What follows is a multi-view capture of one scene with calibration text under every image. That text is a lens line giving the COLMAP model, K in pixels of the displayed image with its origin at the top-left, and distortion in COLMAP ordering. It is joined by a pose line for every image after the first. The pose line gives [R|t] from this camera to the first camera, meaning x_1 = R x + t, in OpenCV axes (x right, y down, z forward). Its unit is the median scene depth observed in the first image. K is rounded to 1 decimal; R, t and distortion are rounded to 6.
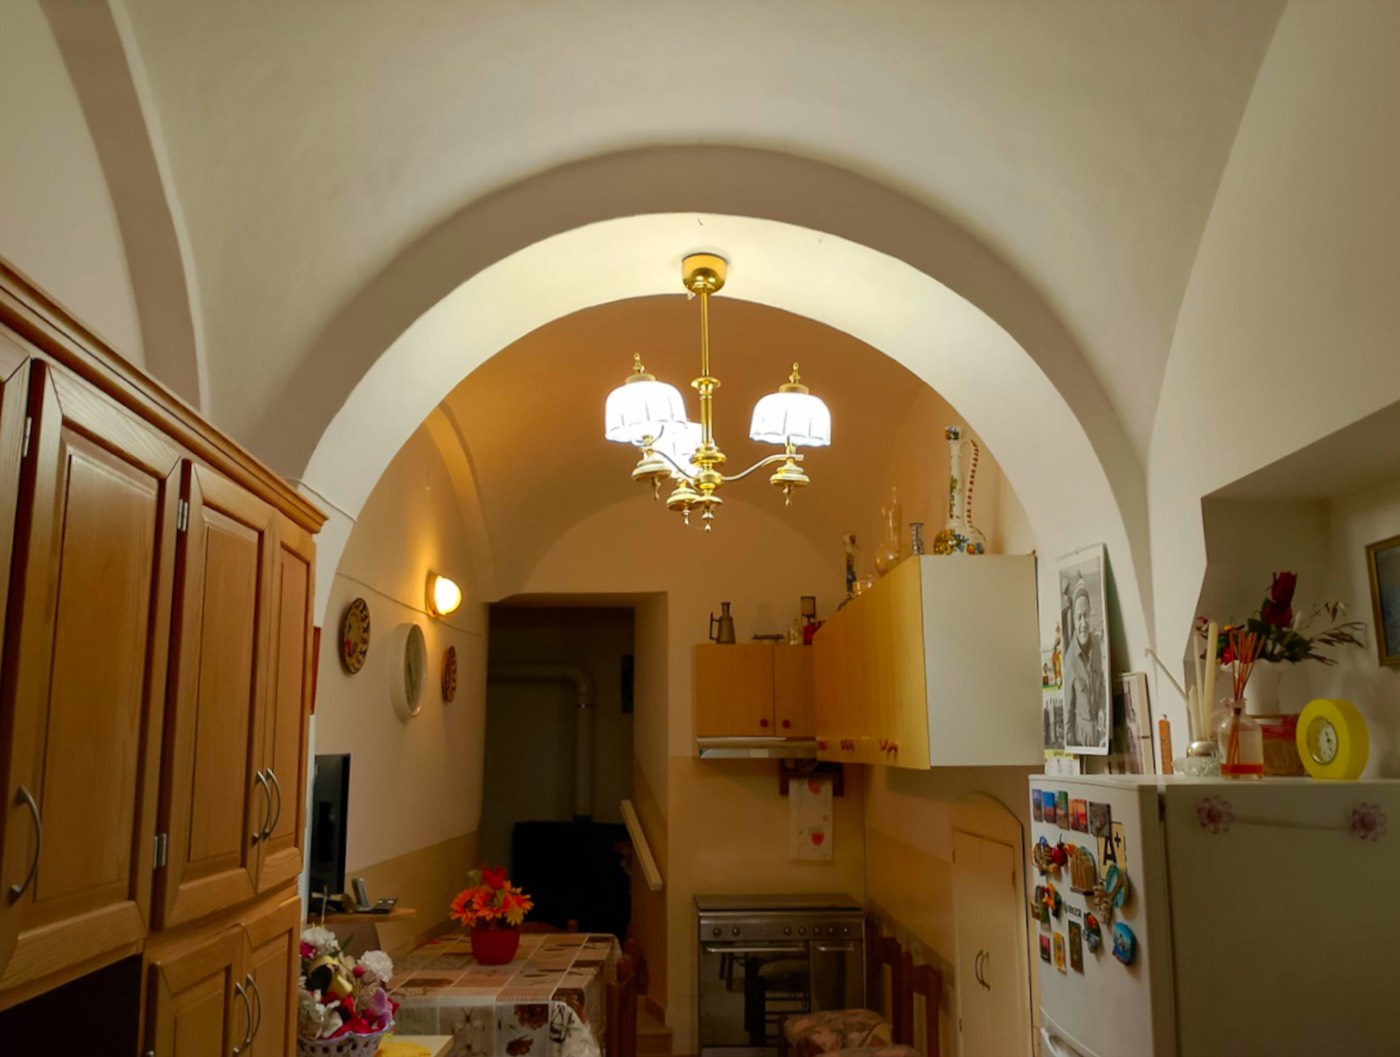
lens RADIAL K [[1123.8, 0, 700.0], [0, 1123.8, 528.5], [0, 0, 1]] dist [0.058275, -0.124366]
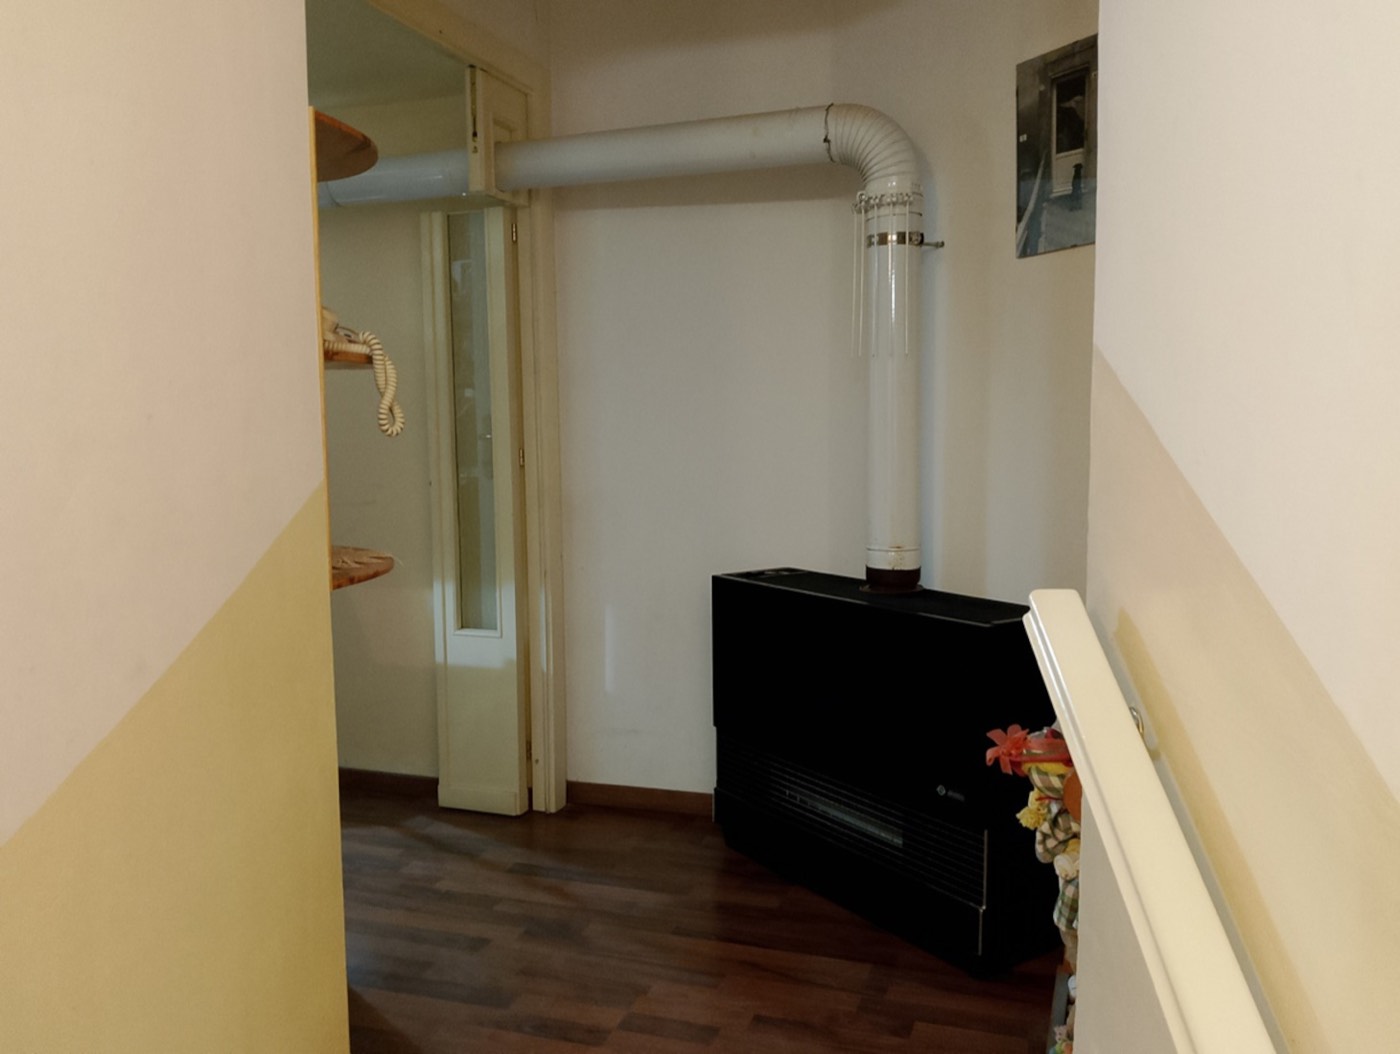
lens RADIAL K [[1123.8, 0, 700.0], [0, 1123.8, 527.0], [0, 0, 1]] dist [0.058275, -0.124366]
pose [[0.950844, 0.034034, -0.307795, -0.054697], [0.053564, 0.960885, 0.271719, 0.146521], [0.305004, -0.274849, 0.911828, 0.676979]]
